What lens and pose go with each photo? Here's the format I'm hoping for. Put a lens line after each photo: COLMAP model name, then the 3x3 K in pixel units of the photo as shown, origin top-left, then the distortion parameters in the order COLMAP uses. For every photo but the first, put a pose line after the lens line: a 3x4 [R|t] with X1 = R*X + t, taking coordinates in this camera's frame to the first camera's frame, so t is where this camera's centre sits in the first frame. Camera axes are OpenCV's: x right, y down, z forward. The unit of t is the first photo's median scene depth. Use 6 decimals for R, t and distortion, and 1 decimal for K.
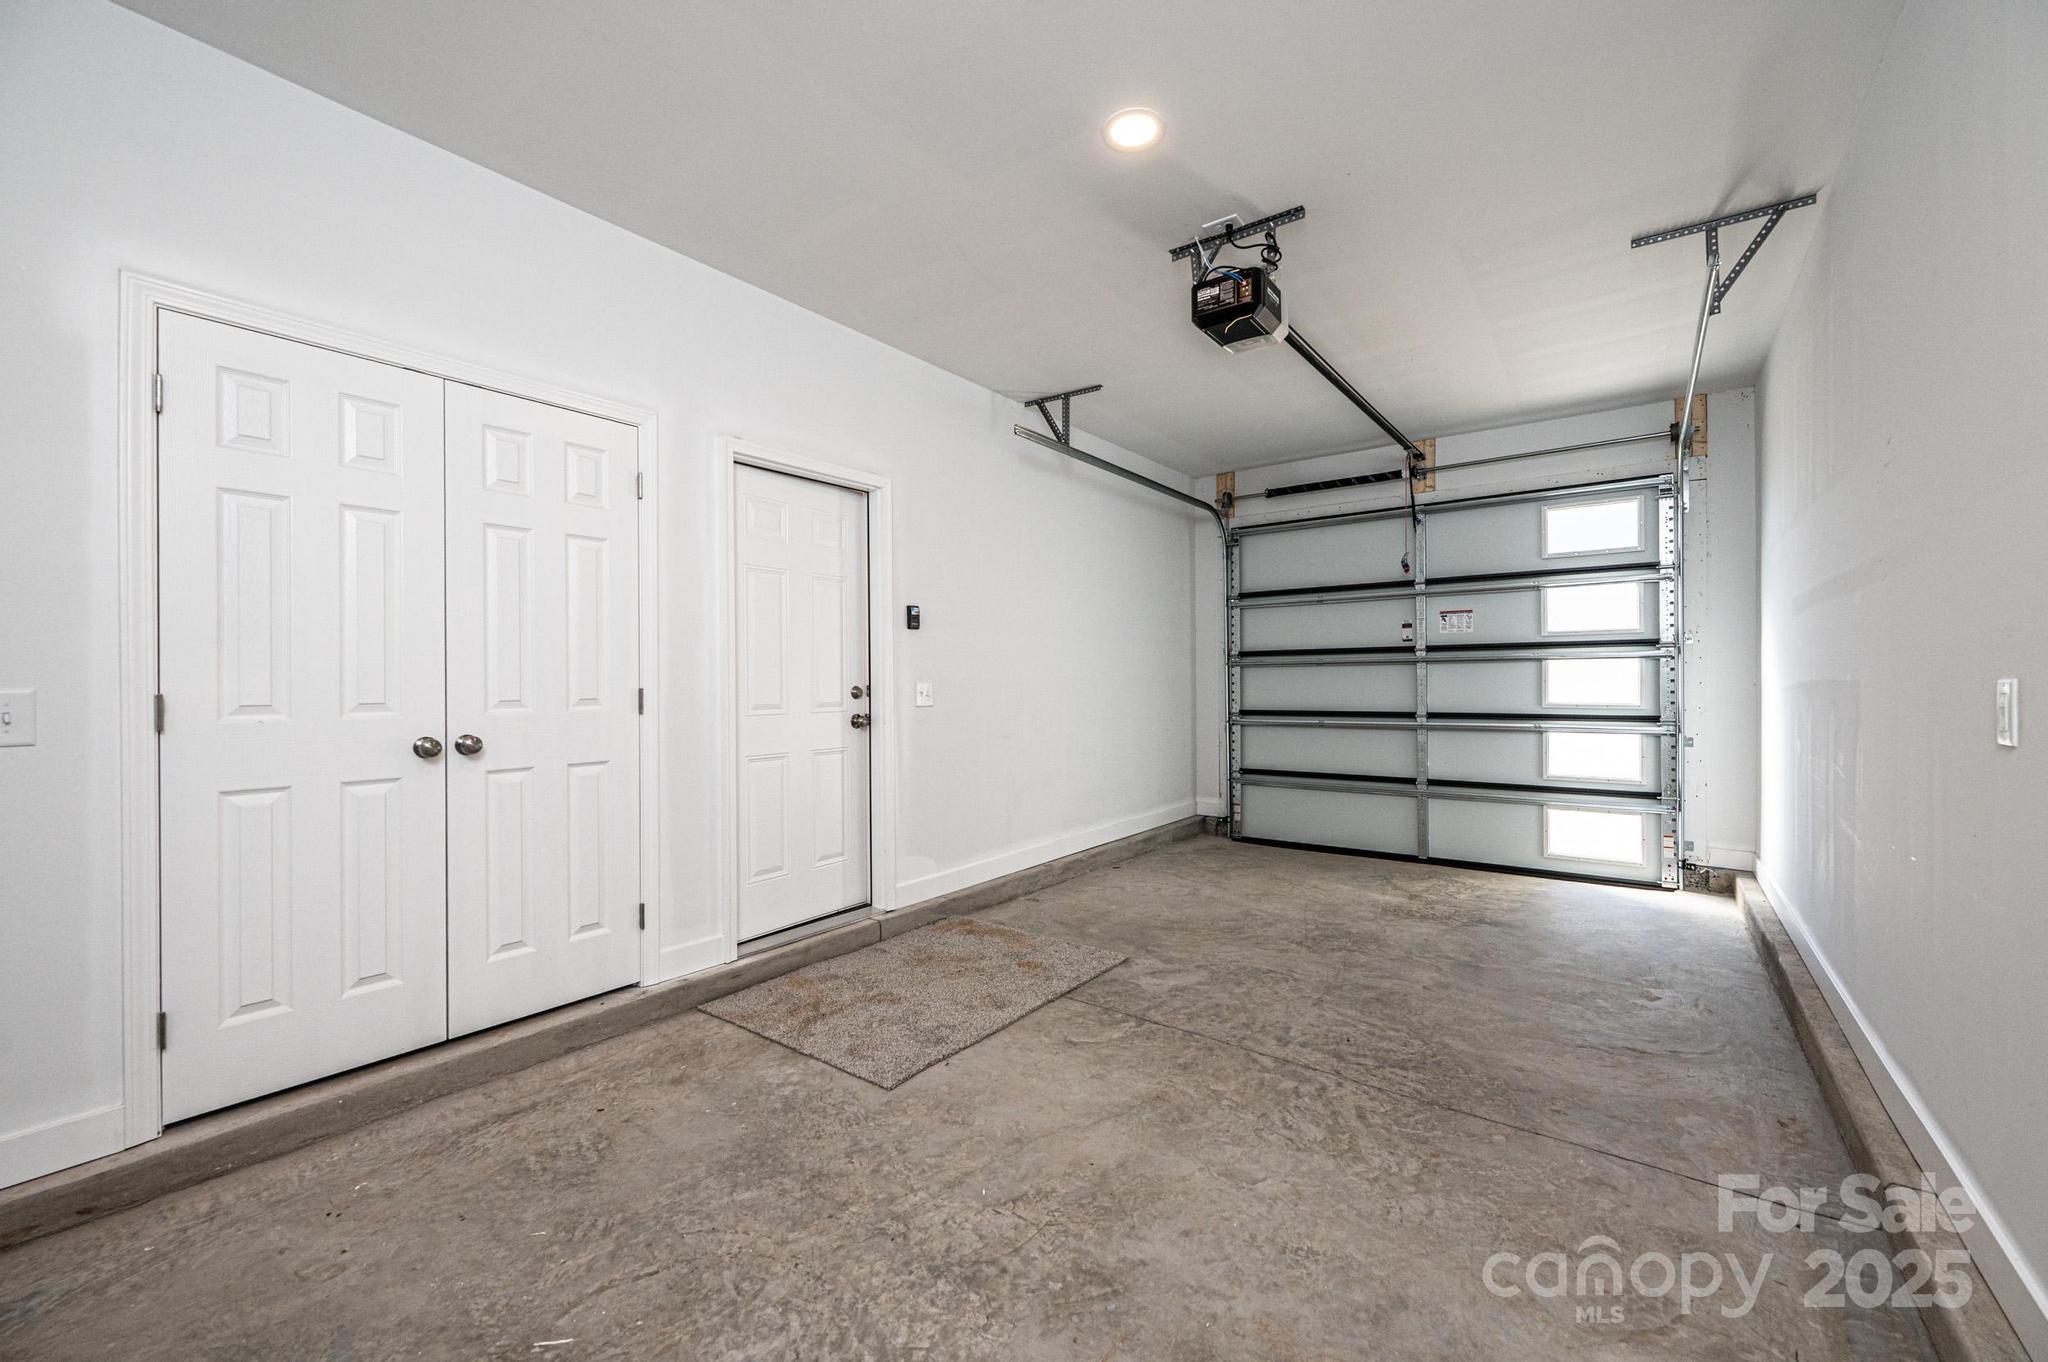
lens RADIAL K [[835.4, 0, 1020.9], [0, 835.4, 678.0], [0, 0, 1]] dist [0.003809, 0.000243]
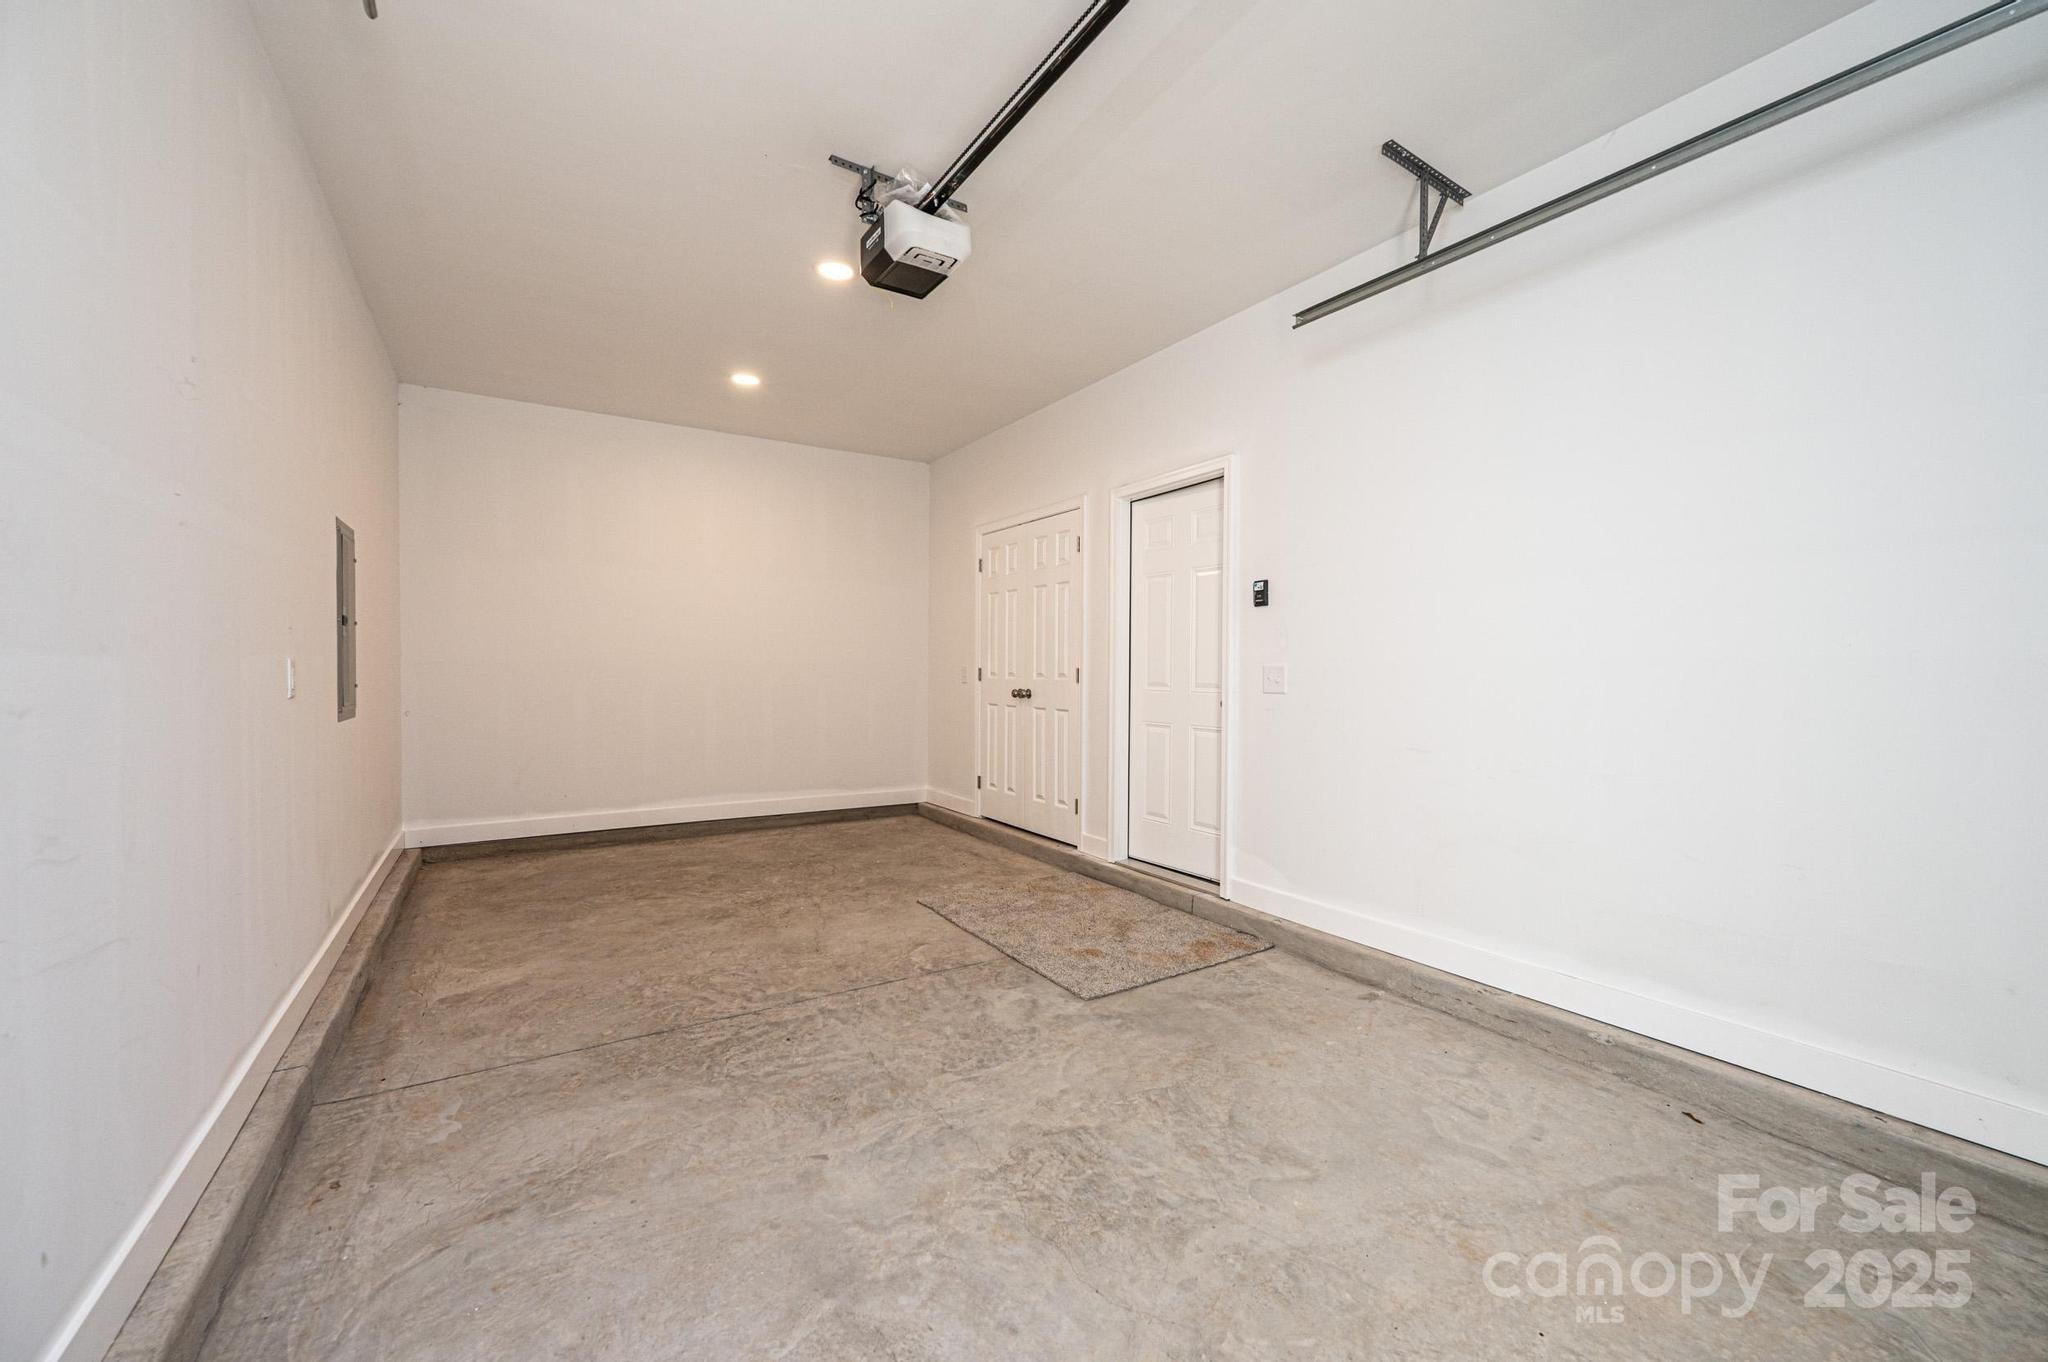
lens RADIAL K [[835.4, 0, 1022.2], [0, 835.4, 677.7], [0, 0, 1]] dist [0.003809, 0.000243]
pose [[-0.378283, 0.011895, -0.925614, 1.102630], [0.000052, 0.999918, 0.012829, 0.010029], [0.925690, 0.004805, -0.378252, 1.517088]]
